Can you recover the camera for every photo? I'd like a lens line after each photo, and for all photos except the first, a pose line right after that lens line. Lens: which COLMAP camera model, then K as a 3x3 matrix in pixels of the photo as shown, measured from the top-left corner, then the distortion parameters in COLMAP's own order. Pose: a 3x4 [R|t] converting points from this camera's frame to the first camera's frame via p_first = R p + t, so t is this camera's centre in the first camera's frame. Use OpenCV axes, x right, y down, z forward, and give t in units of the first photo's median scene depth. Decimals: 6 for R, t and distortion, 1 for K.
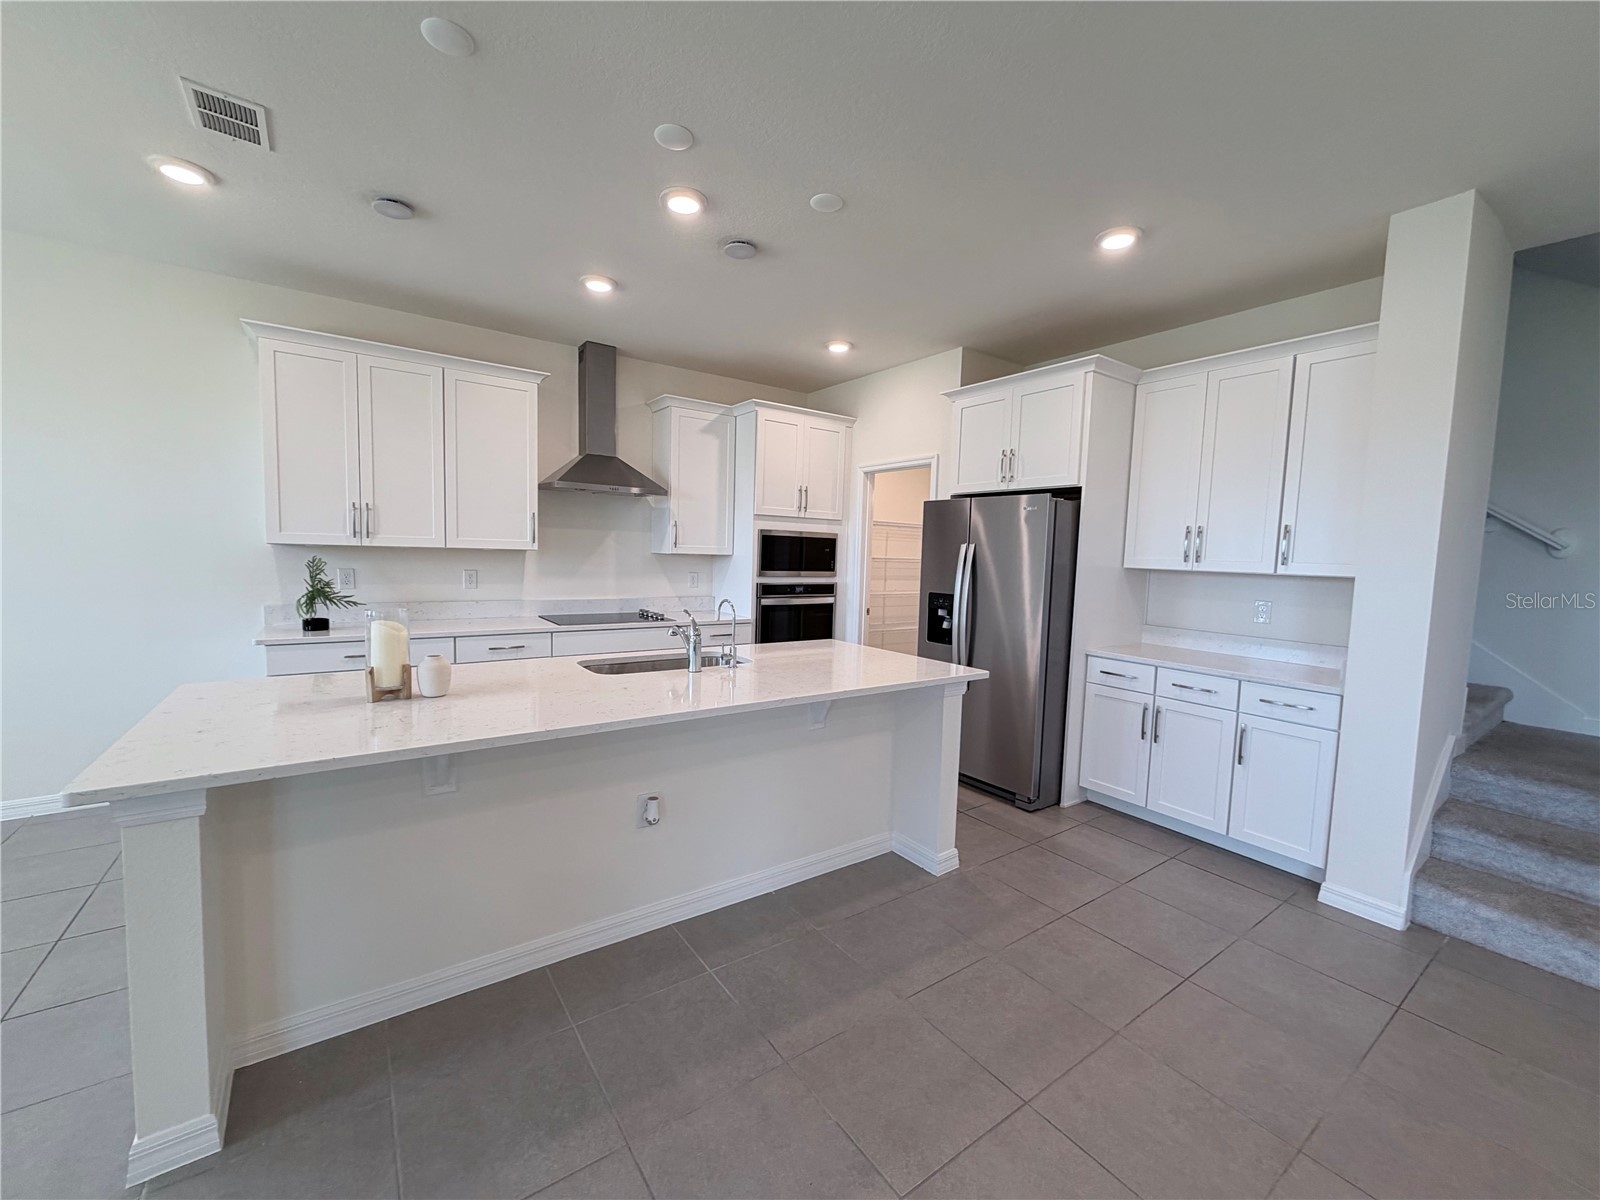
lens RADIAL K [[638.6, 0, 795.7], [0, 638.6, 601.8], [0, 0, 1]] dist [0.000827, -0.000032]
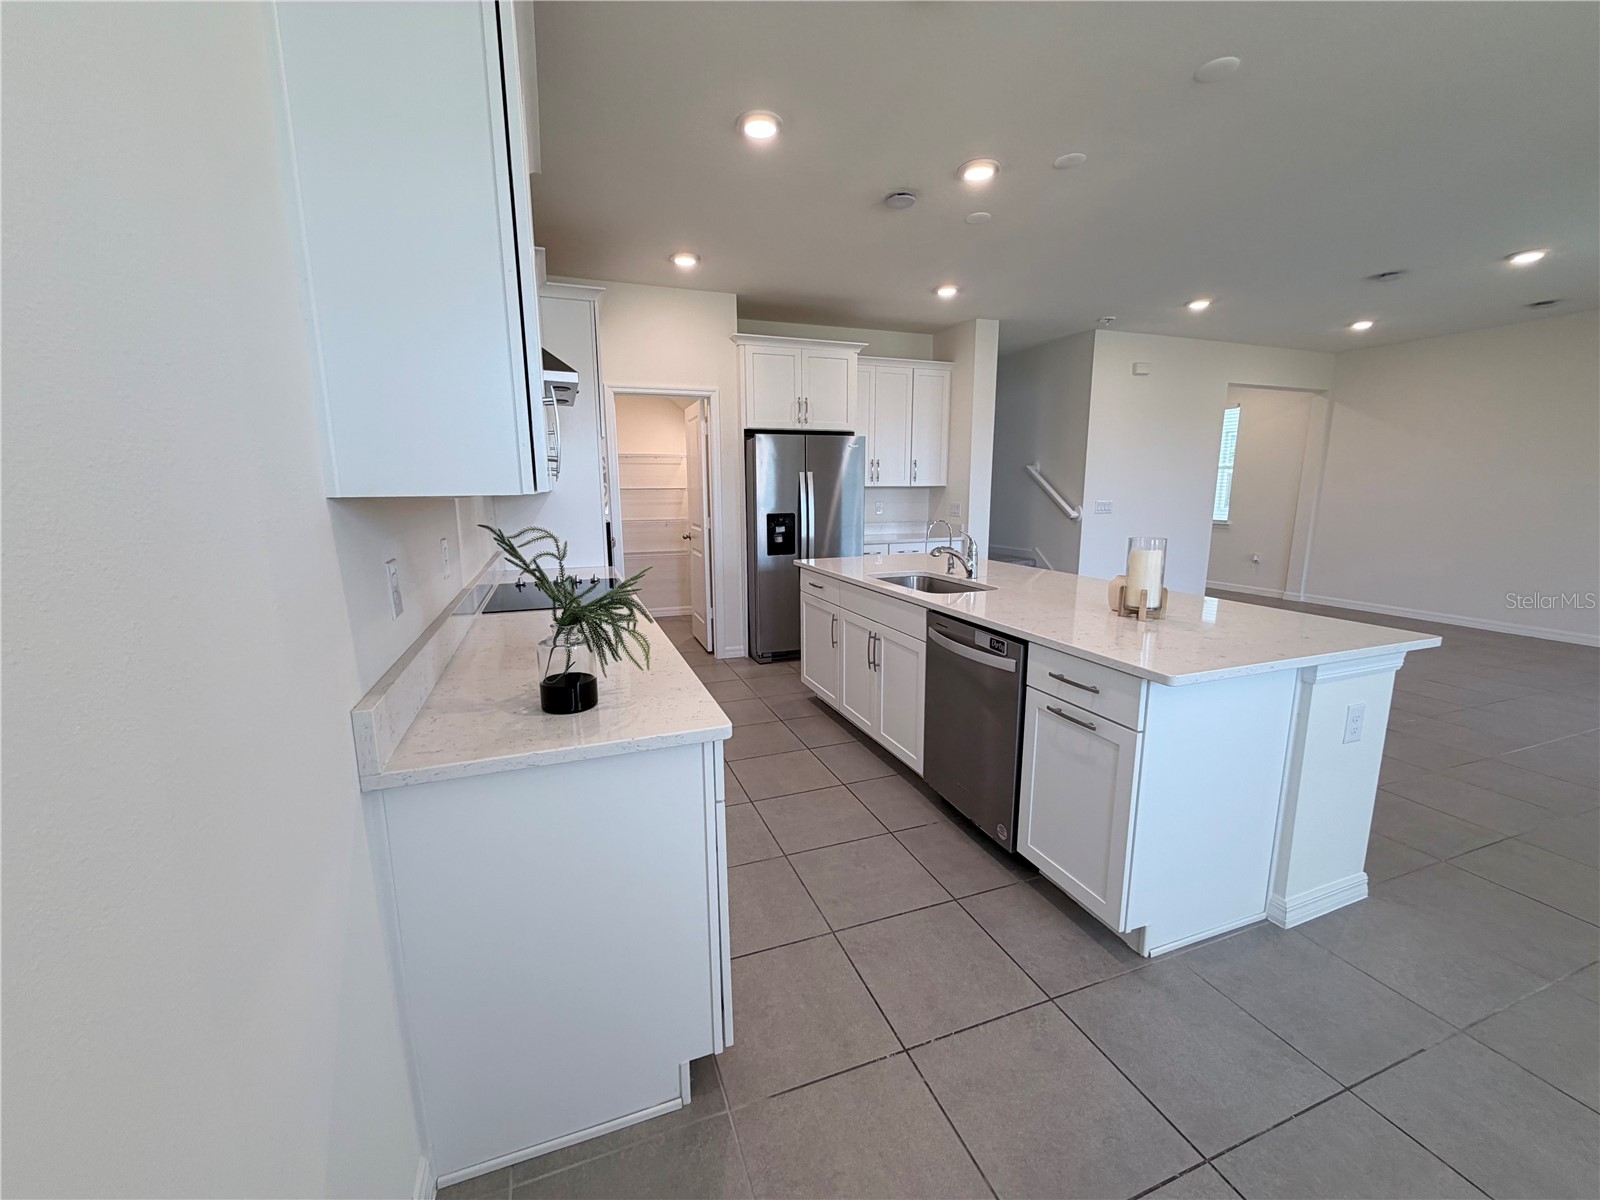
lens RADIAL K [[638.6, 0, 796.0], [0, 638.6, 602.4], [0, 0, 1]] dist [0.000827, -0.000032]
pose [[0.254995, -0.204294, 0.945115, -0.958645], [0.091543, 0.978136, 0.186734, -0.073162], [-0.962599, 0.038903, 0.268121, 0.665198]]
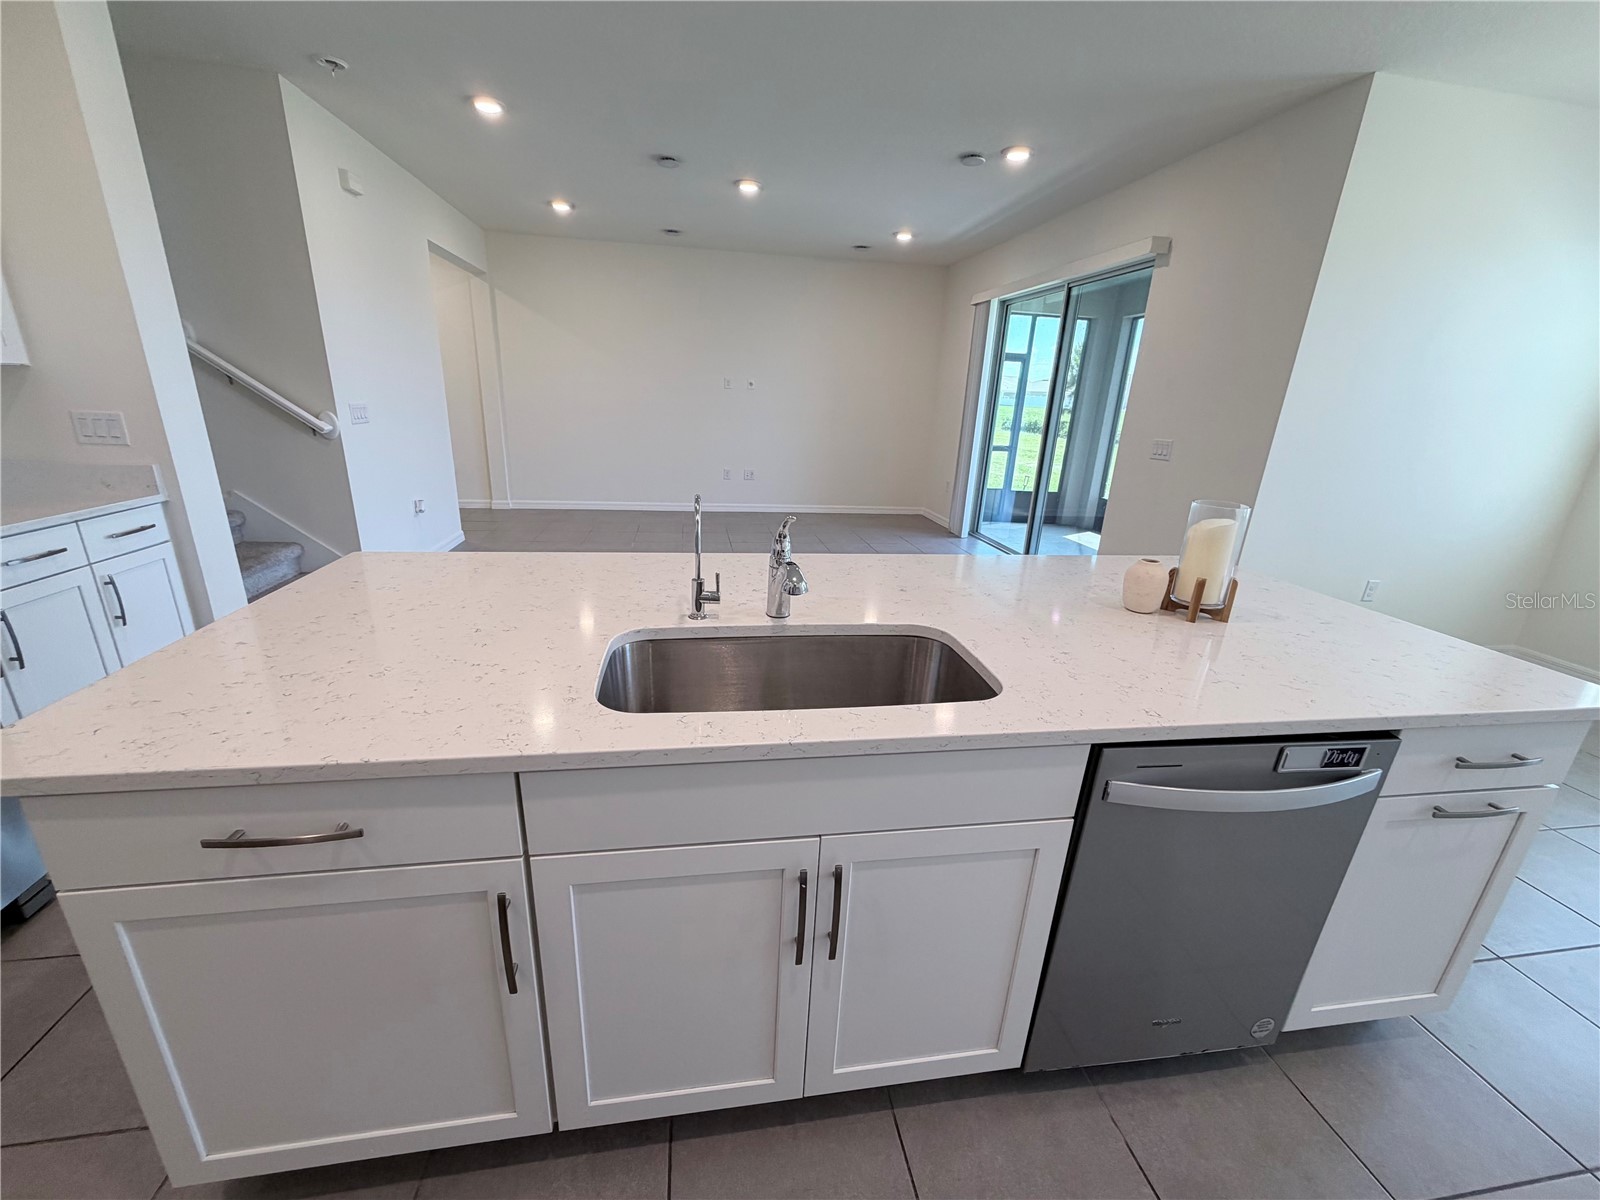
lens RADIAL K [[638.6, 0, 799.1], [0, 638.6, 603.1], [0, 0, 1]] dist [0.000827, -0.000032]
pose [[-0.894986, -0.204498, 0.396460, -0.270490], [-0.034685, 0.917946, 0.395187, -0.083574], [-0.444743, 0.339935, -0.828642, 0.969799]]
